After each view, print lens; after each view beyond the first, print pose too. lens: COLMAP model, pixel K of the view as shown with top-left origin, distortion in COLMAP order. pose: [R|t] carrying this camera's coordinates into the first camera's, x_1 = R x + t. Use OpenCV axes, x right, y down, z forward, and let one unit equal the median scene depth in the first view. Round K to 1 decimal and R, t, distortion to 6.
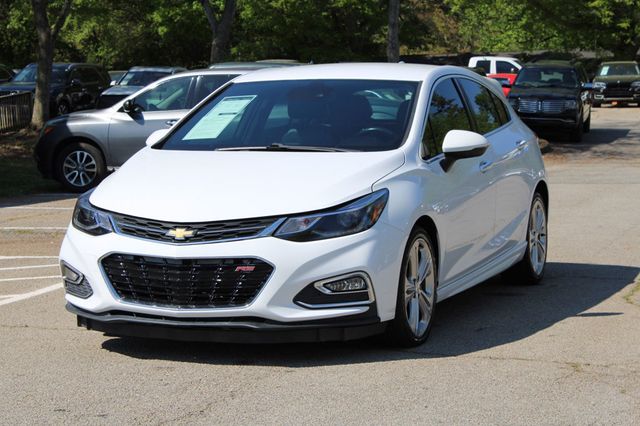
lens RADIAL K [[1562.8, 0, 318.4], [0, 1562.8, 214.1], [0, 0, 1]] dist [0.054990, 0.000000]
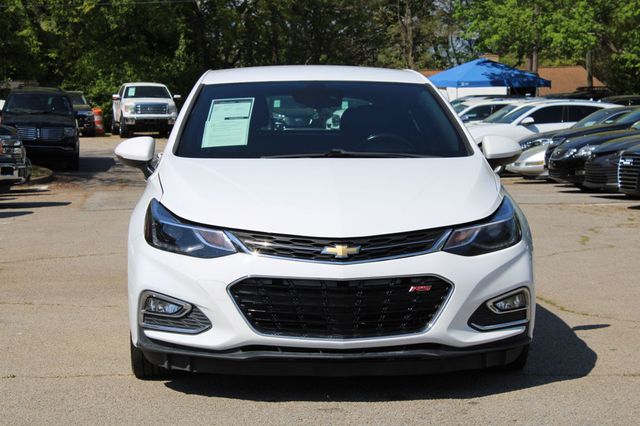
lens RADIAL K [[1562.8, 0, 319.9], [0, 1562.8, 213.0], [0, 0, 1]] dist [0.054990, 0.000000]
pose [[0.915841, -0.019933, 0.401045, -0.436057], [0.028925, 0.999447, -0.016379, 0.005354], [-0.400497, 0.026600, 0.915912, 0.219058]]
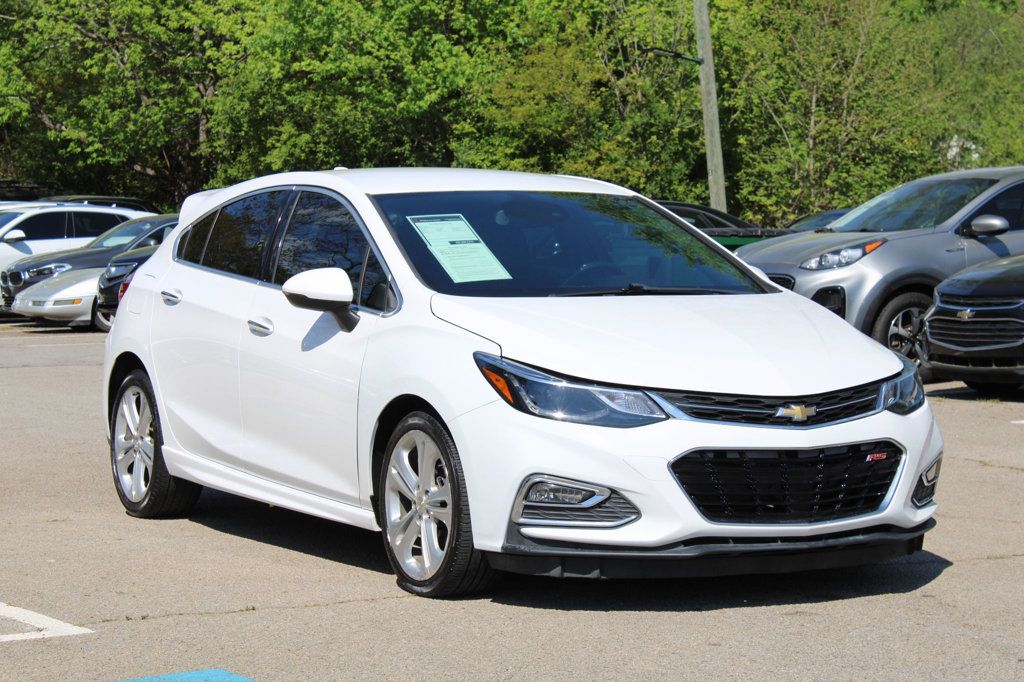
lens RADIAL K [[2500.5, 0, 508.7], [0, 2500.5, 338.9], [0, 0, 1]] dist [0.054990, 0.000000]
pose [[0.659153, -0.026288, 0.751549, -0.971725], [0.055752, 0.998347, -0.013977, -0.010913], [-0.749939, 0.051114, 0.659529, 0.373987]]
